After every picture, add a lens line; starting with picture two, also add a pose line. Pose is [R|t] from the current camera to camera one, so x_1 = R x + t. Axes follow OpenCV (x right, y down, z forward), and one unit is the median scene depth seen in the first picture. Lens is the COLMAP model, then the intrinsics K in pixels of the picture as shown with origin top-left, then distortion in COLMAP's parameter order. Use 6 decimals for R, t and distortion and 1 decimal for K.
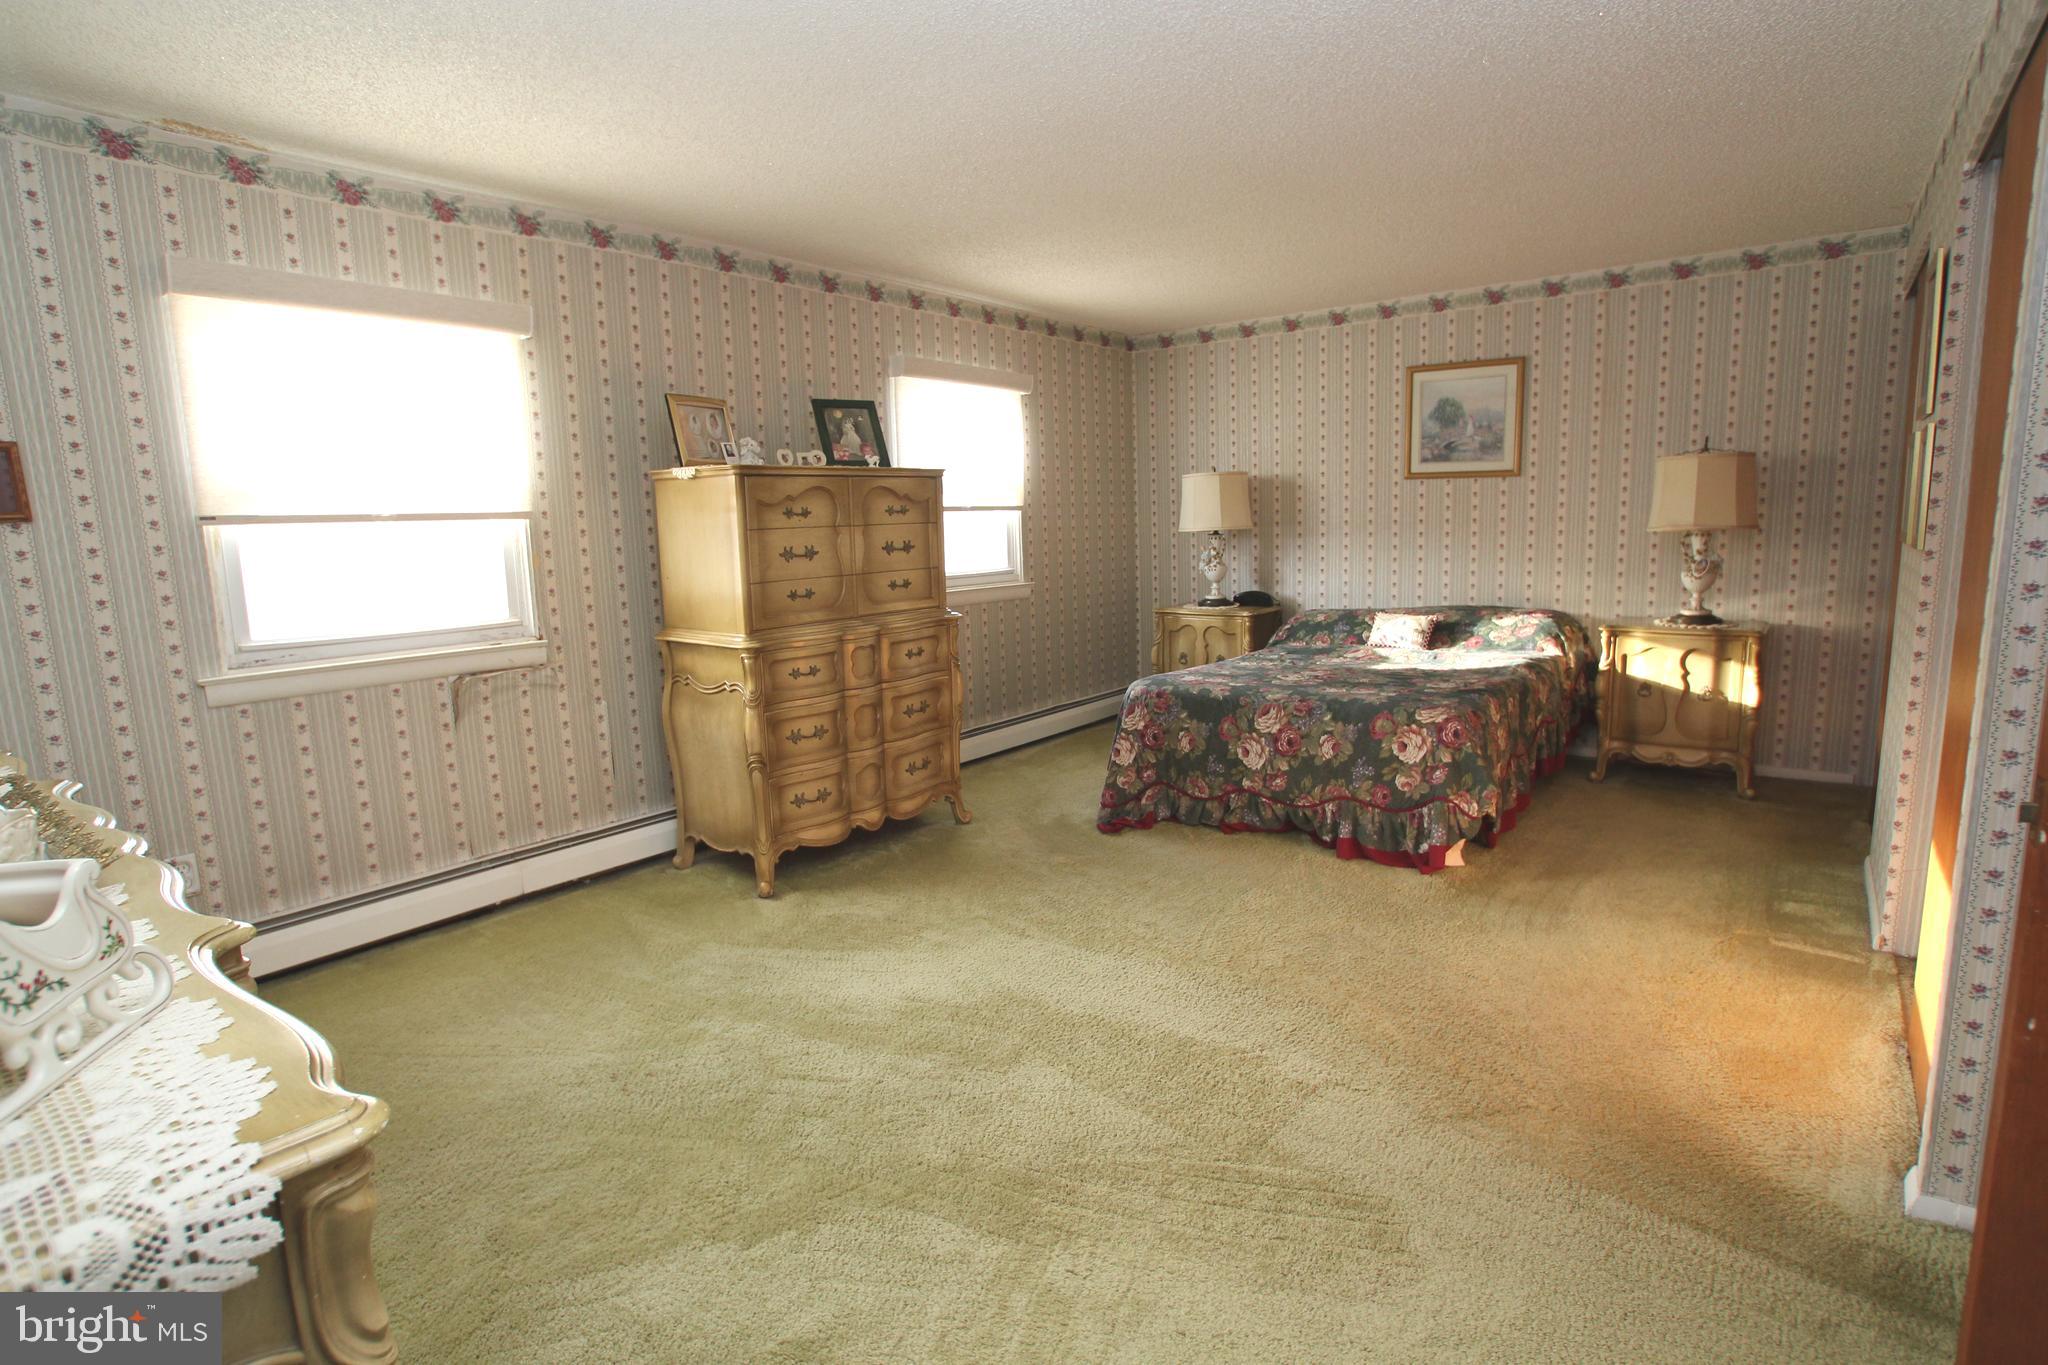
lens RADIAL K [[1028.9, 0, 1023.2], [0, 1028.9, 689.0], [0, 0, 1]] dist [-0.031957, 0.006053]
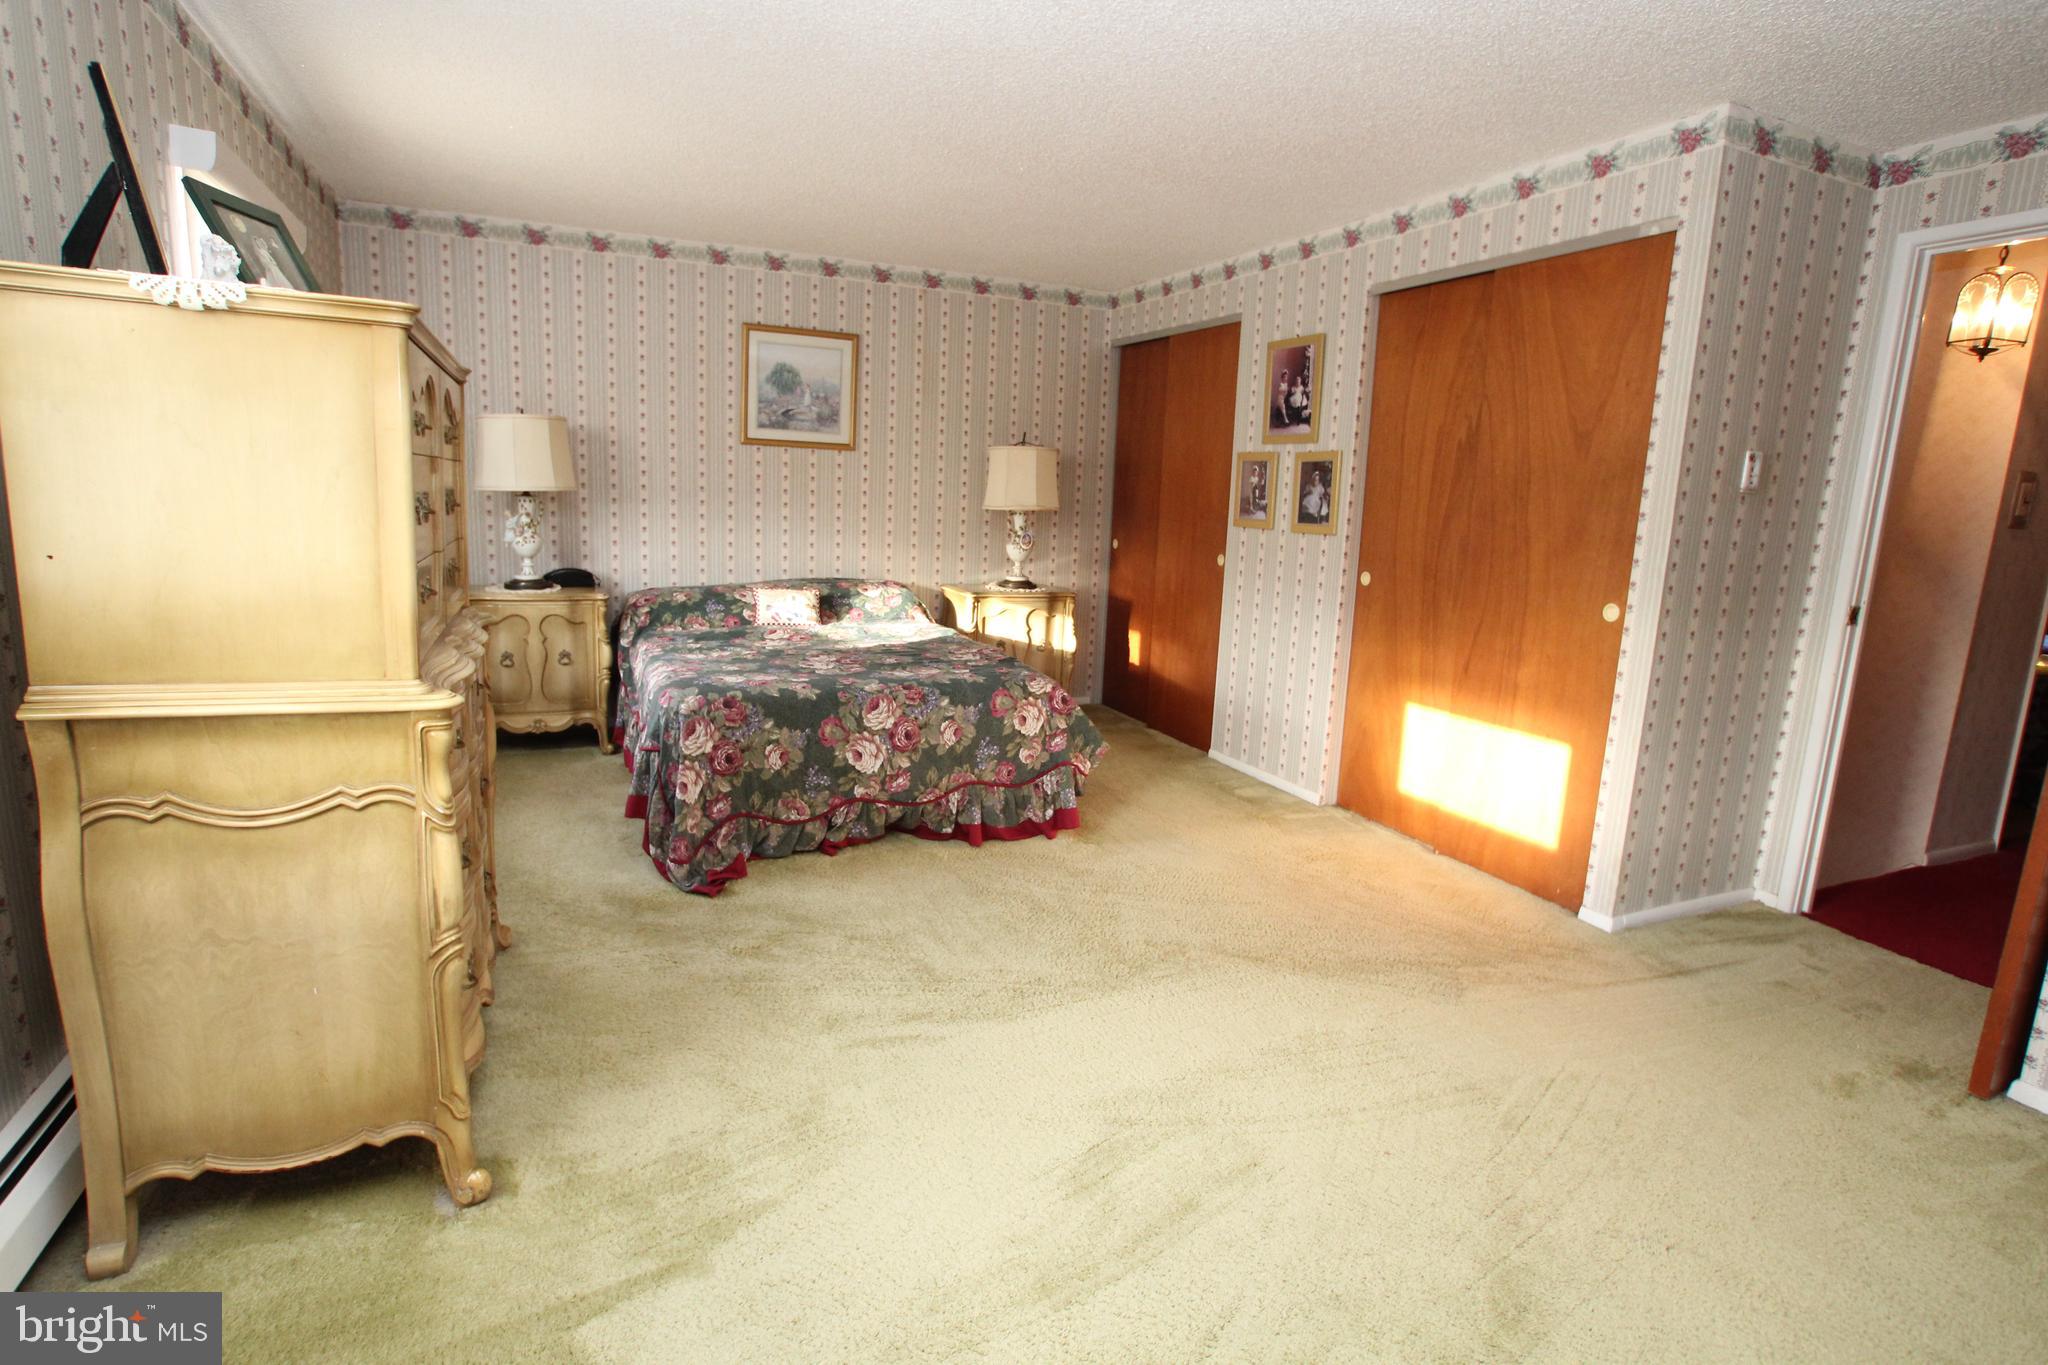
lens RADIAL K [[1028.9, 0, 1021.3], [0, 1028.9, 682.0], [0, 0, 1]] dist [-0.031957, 0.006053]
pose [[0.497928, -0.112629, 0.859873, -0.405073], [0.091997, 0.992796, 0.076767, -0.048152], [-0.862325, 0.040881, 0.504703, 0.398188]]
